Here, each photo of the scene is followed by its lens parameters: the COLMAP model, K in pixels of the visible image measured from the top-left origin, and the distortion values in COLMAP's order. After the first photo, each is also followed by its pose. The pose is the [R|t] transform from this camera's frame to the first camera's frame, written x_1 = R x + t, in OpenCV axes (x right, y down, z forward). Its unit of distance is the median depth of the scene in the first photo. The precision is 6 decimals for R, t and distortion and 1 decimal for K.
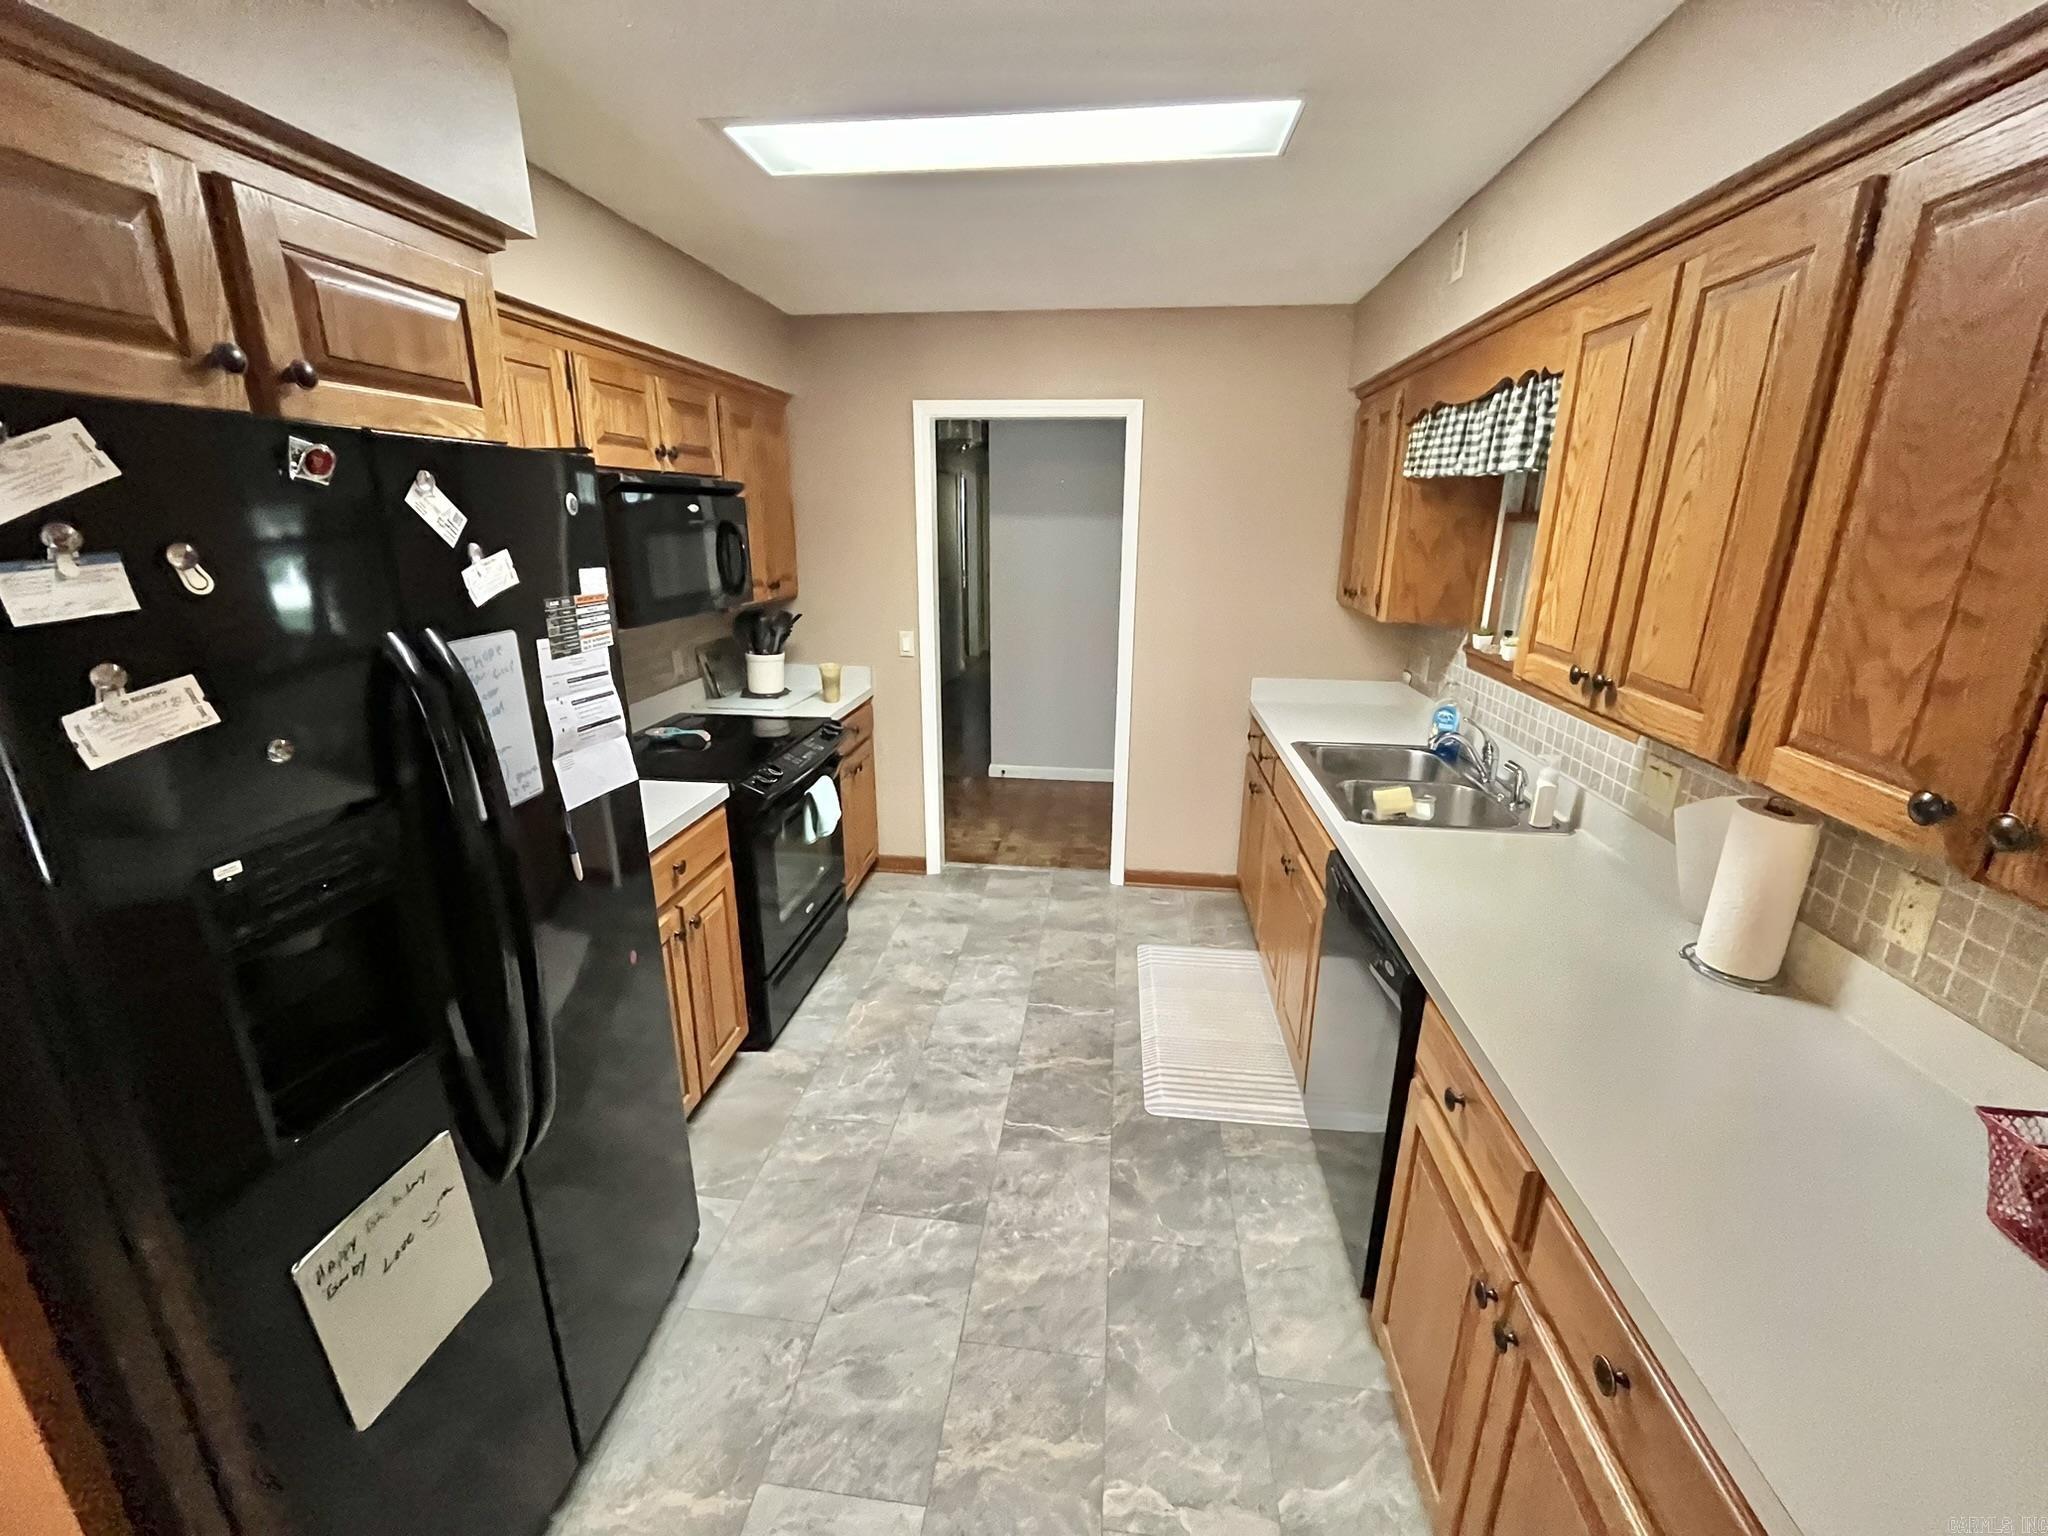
lens RADIAL K [[836.7, 0, 1020.7], [0, 836.7, 754.5], [0, 0, 1]] dist [-0.002003, -0.000427]
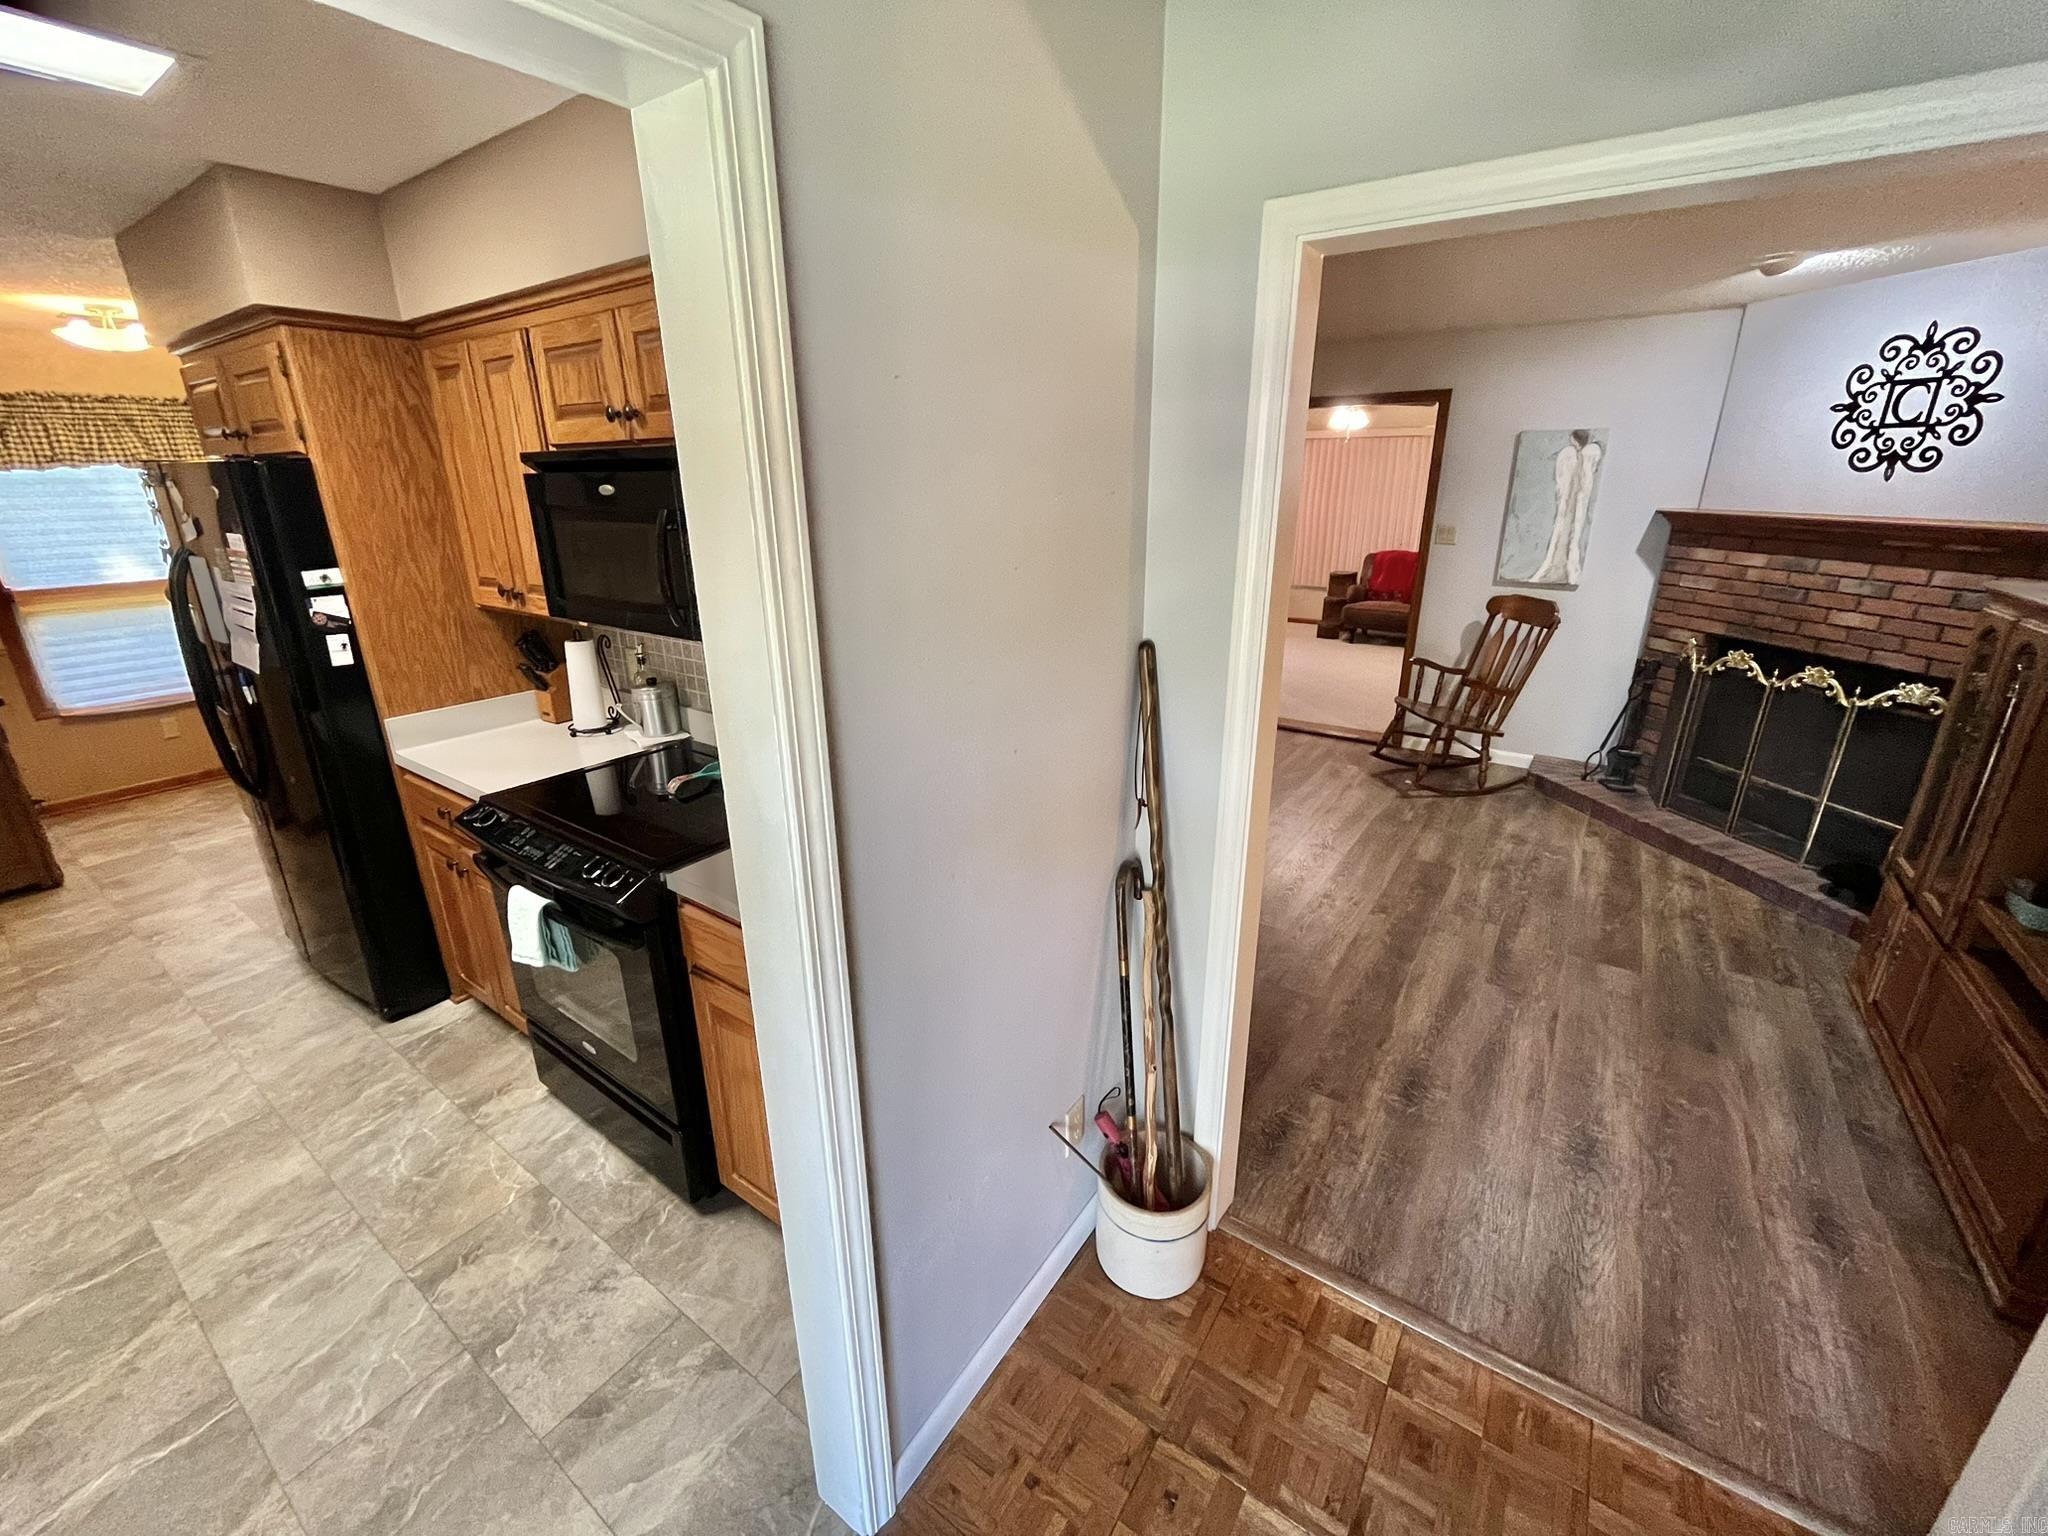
lens RADIAL K [[836.7, 0, 1020.7], [0, 836.7, 754.5], [0, 0, 1]] dist [-0.002003, -0.000427]
pose [[-0.473650, 0.284073, -0.833641, 0.126541], [-0.234775, 0.871575, 0.430392, -0.540789], [0.848844, 0.399573, -0.346129, 1.815906]]
